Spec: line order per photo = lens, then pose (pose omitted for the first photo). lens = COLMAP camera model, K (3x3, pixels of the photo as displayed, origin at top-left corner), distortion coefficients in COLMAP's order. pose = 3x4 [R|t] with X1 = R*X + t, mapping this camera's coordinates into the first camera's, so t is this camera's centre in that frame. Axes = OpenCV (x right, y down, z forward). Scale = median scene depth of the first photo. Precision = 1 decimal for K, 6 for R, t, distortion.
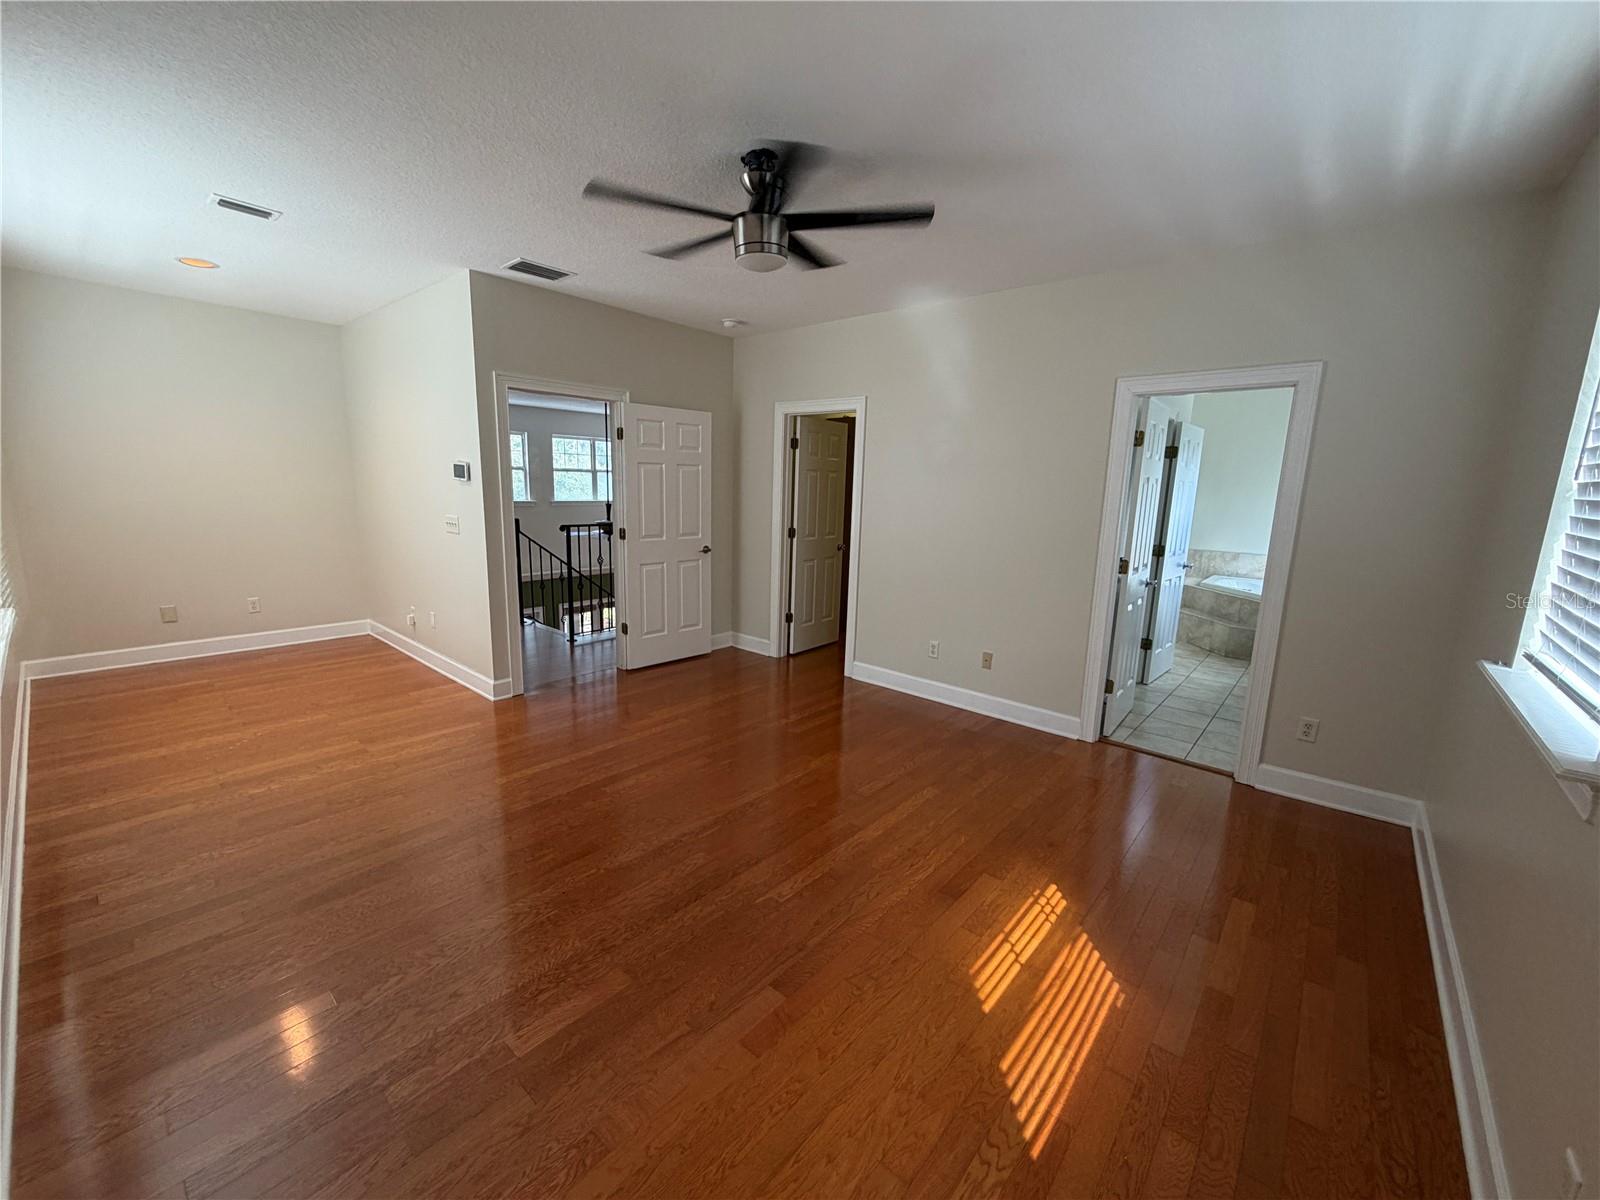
lens RADIAL K [[639.9, 0, 801.6], [0, 639.9, 601.2], [0, 0, 1]] dist [-0.001538, 0.000088]
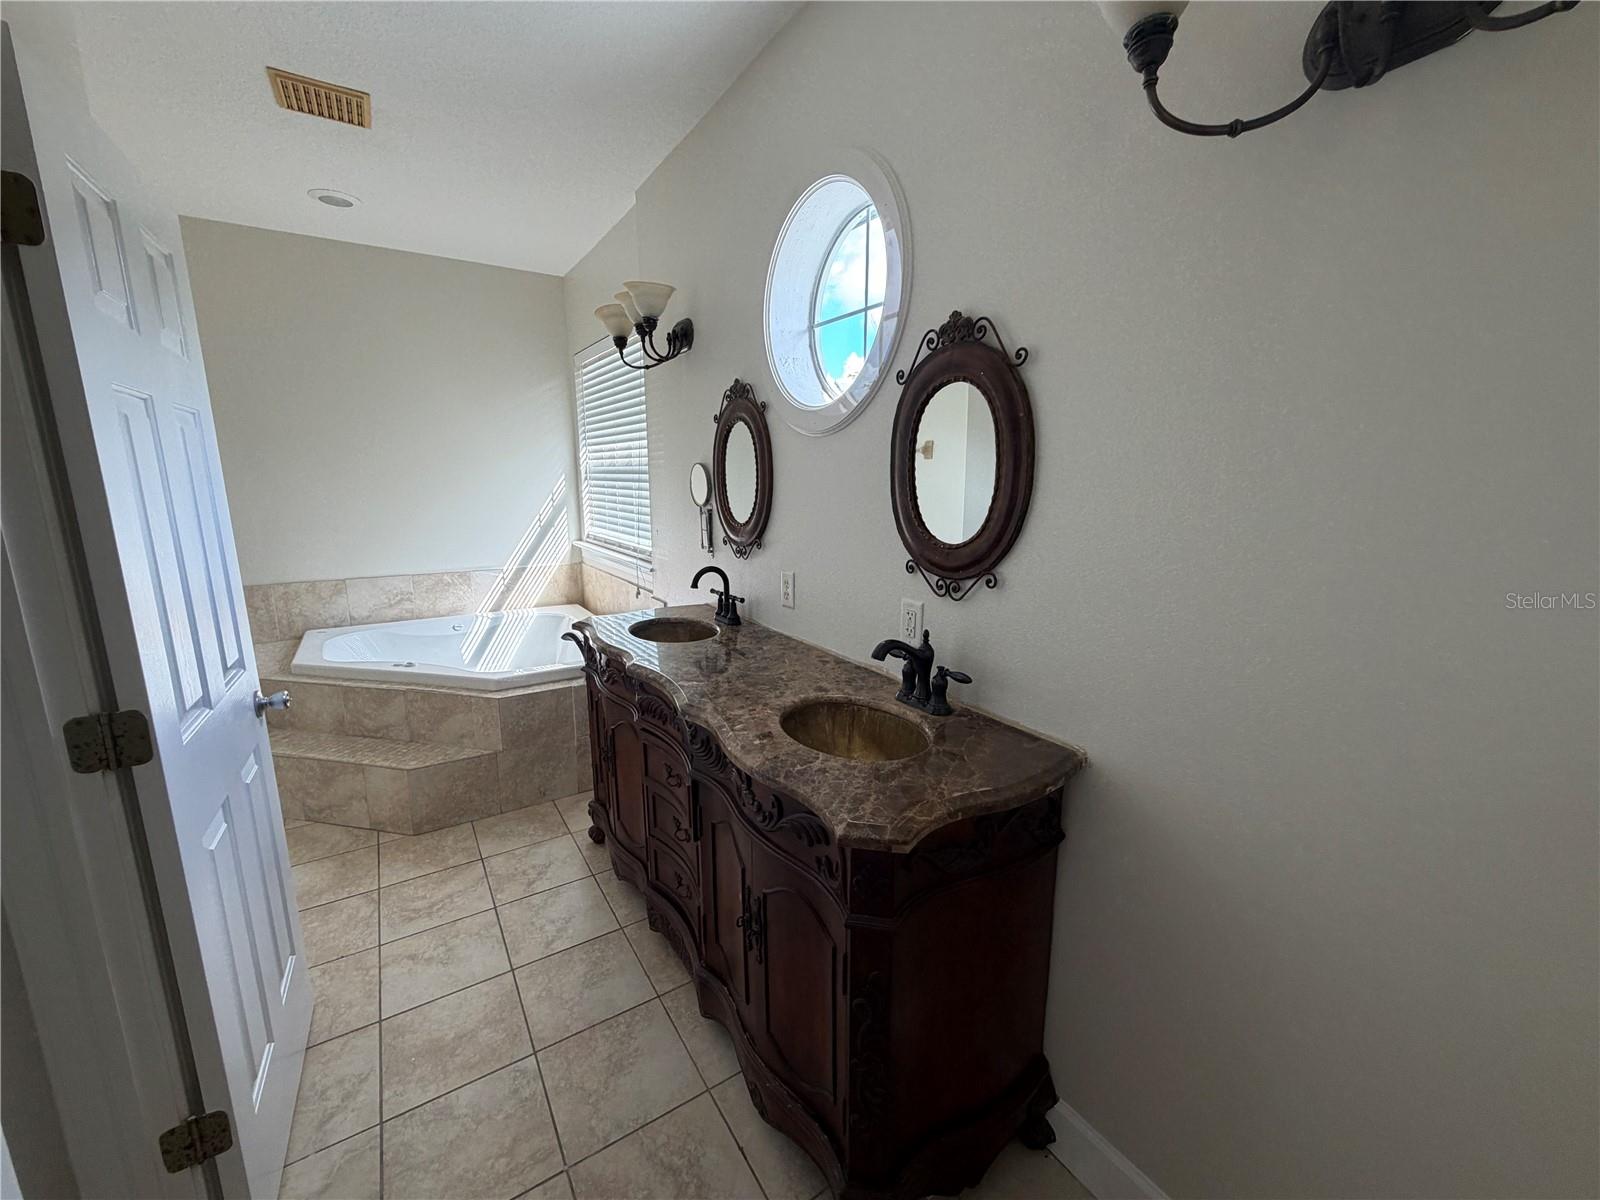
lens RADIAL K [[639.9, 0, 802.2], [0, 639.9, 600.0], [0, 0, 1]] dist [-0.001538, 0.000088]
pose [[0.280429, -0.206458, 0.937409, 0.310216], [0.189927, 0.969221, 0.156647, -0.073873], [-0.940897, 0.134110, 0.311009, 0.511596]]
